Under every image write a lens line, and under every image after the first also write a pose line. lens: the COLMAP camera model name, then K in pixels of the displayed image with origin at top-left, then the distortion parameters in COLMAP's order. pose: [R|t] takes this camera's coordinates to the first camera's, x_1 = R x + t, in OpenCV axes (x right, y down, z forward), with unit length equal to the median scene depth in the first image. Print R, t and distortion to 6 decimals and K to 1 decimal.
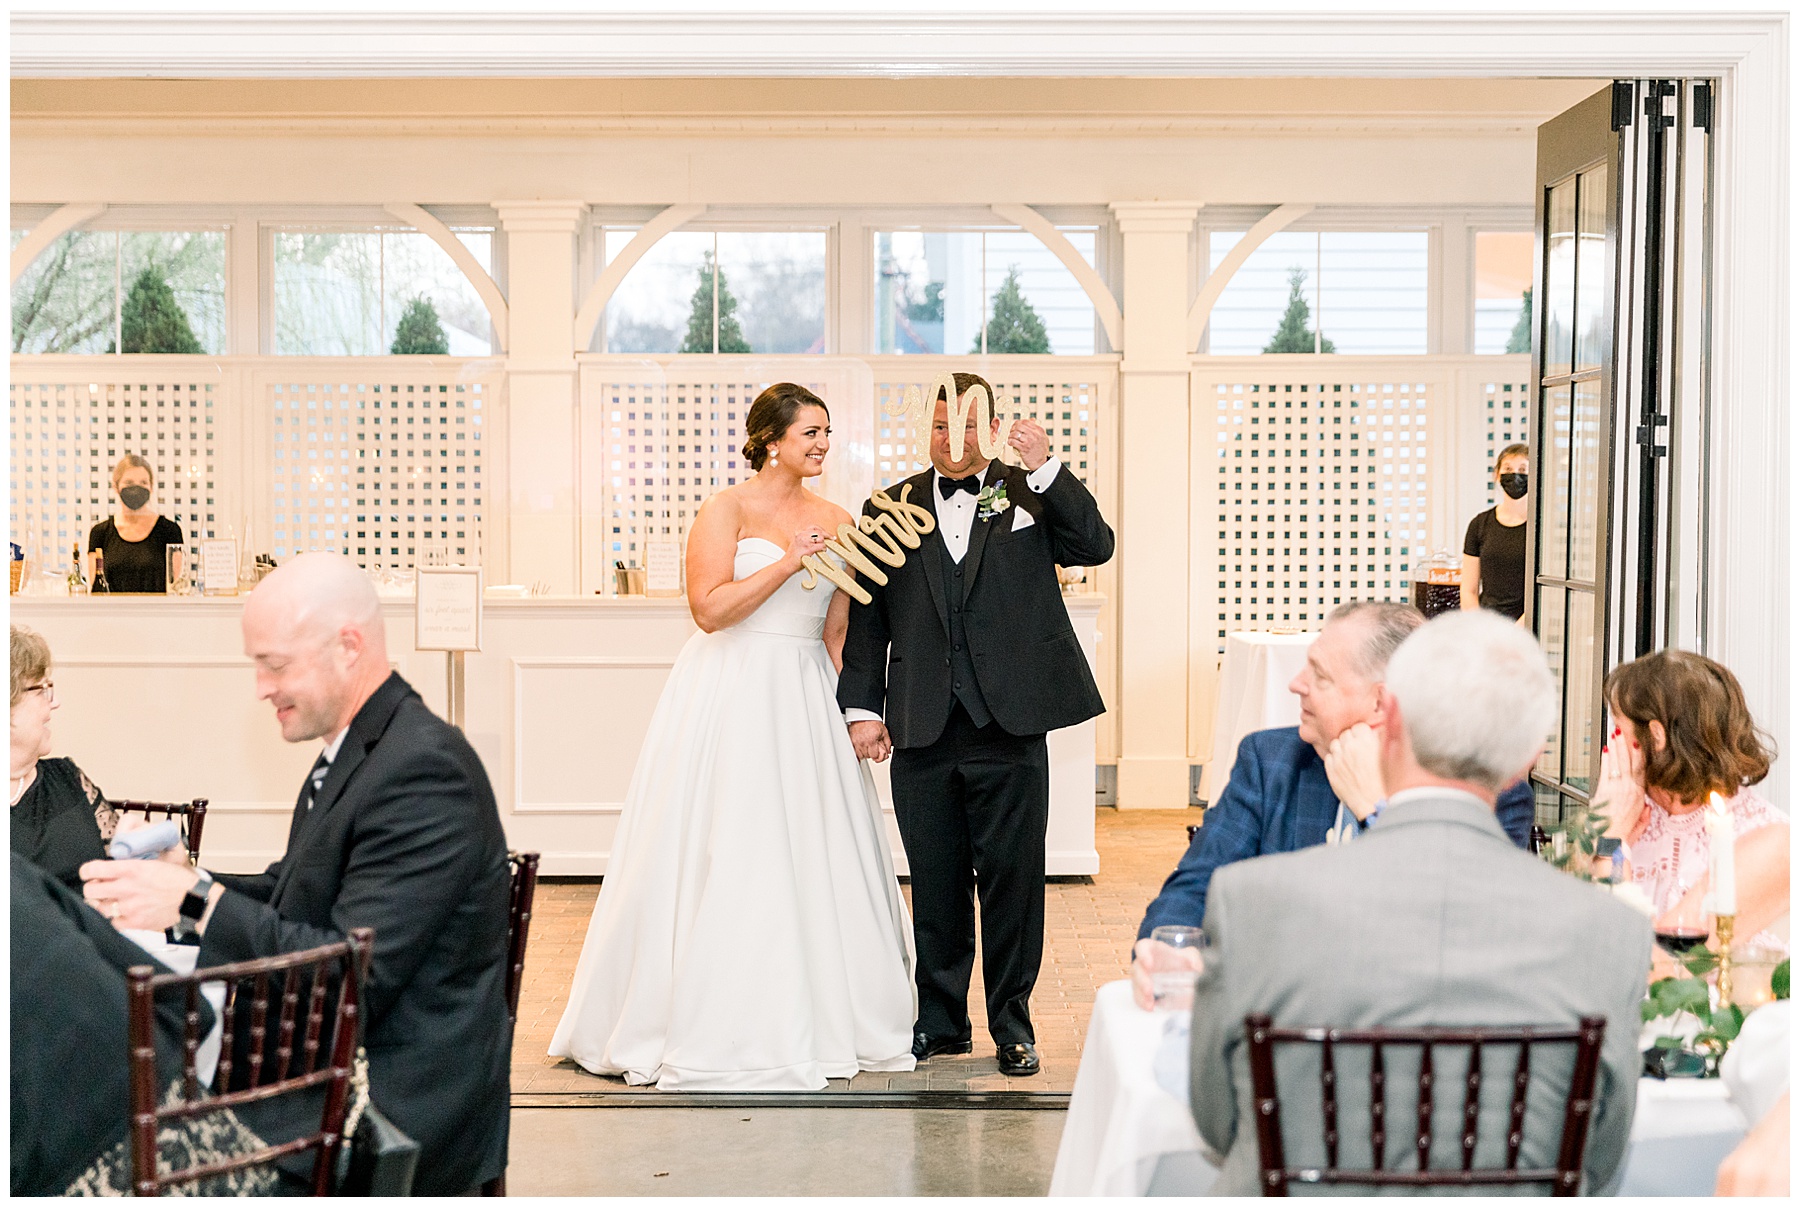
lens RADIAL K [[2911.1, 0, 899.7], [0, 2911.1, 608.5], [0, 0, 1]] dist [-0.022915, 0.000000]
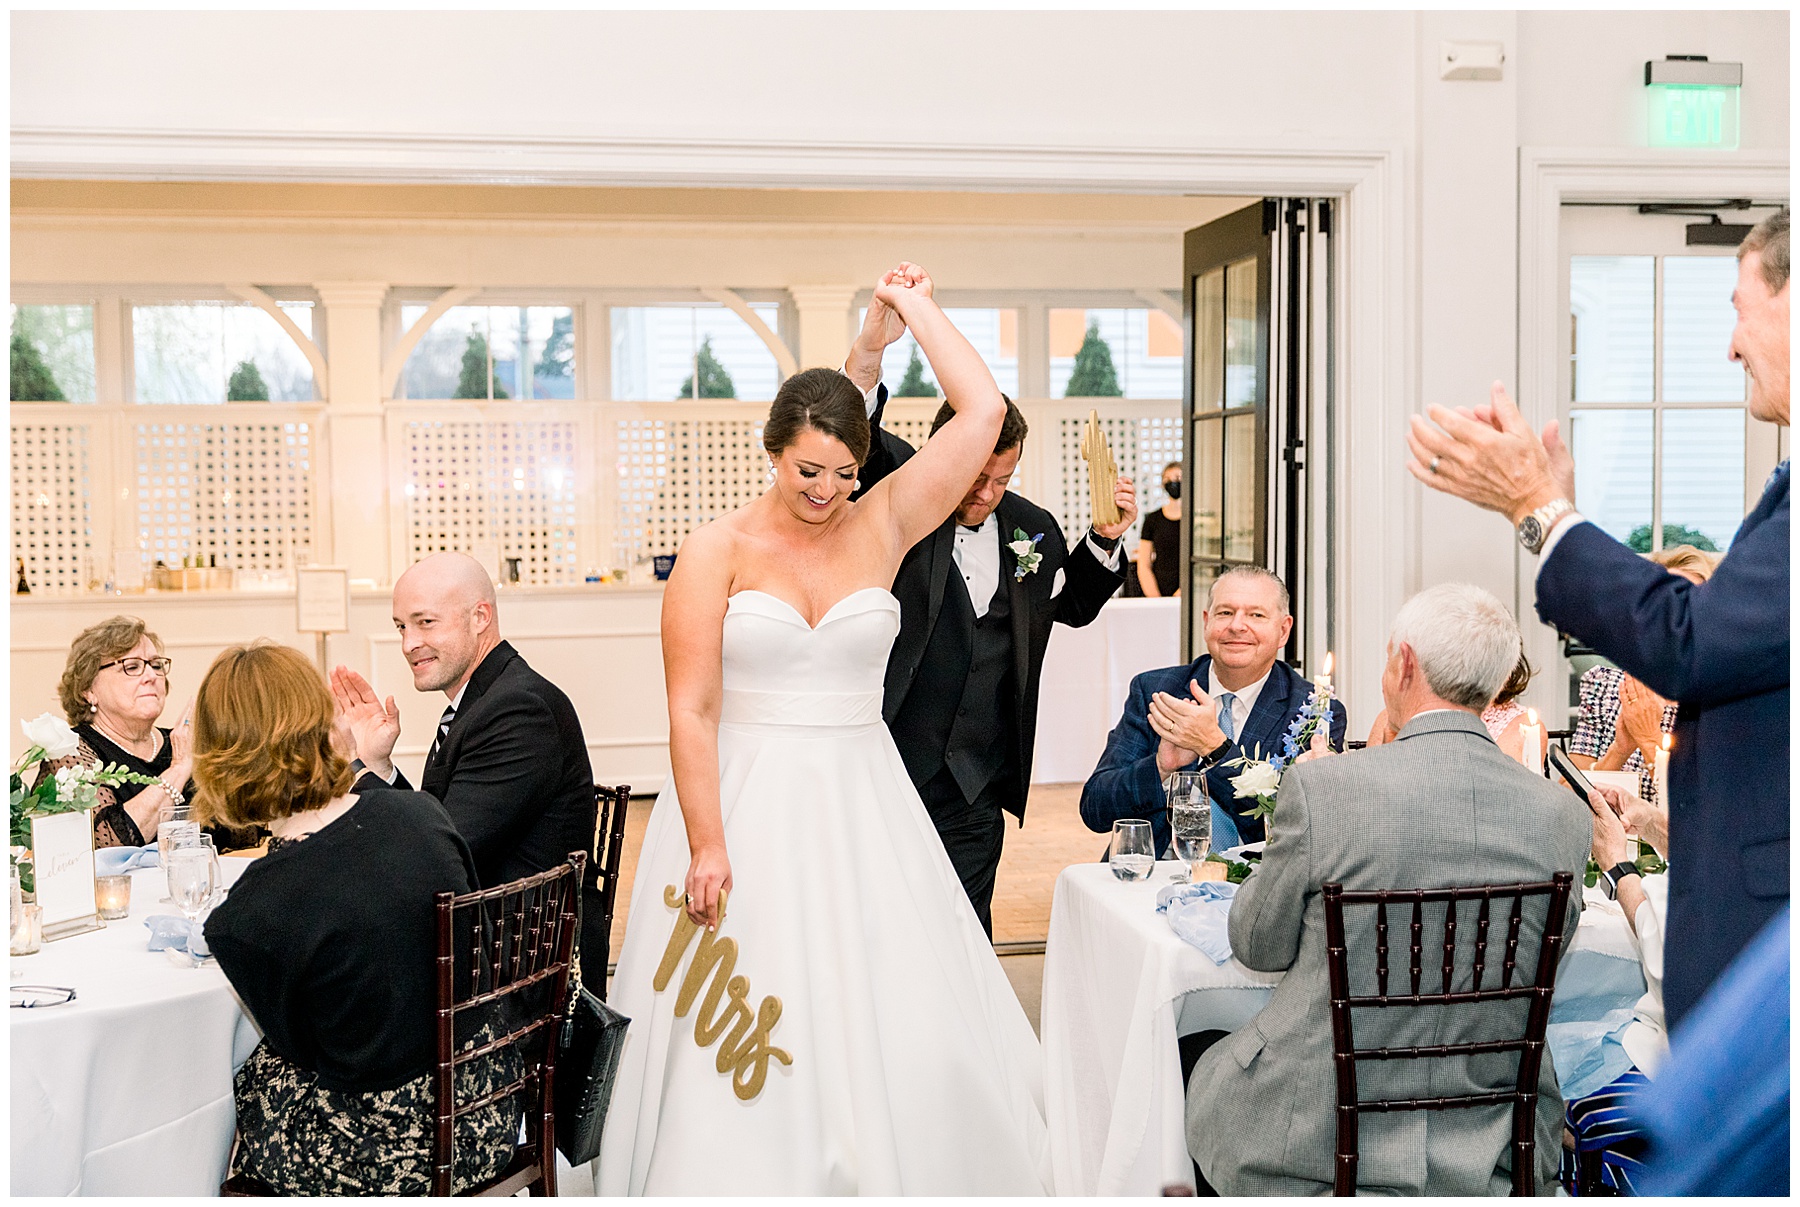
lens RADIAL K [[2137.9, 0, 900.0], [0, 2137.9, 594.2], [0, 0, 1]] dist [0.010400, 0.000000]
pose [[0.980048, -0.023082, 0.197414, -0.117229], [0.022438, 0.999733, 0.005500, -0.002122], [-0.197489, -0.000961, 0.980305, 0.028483]]
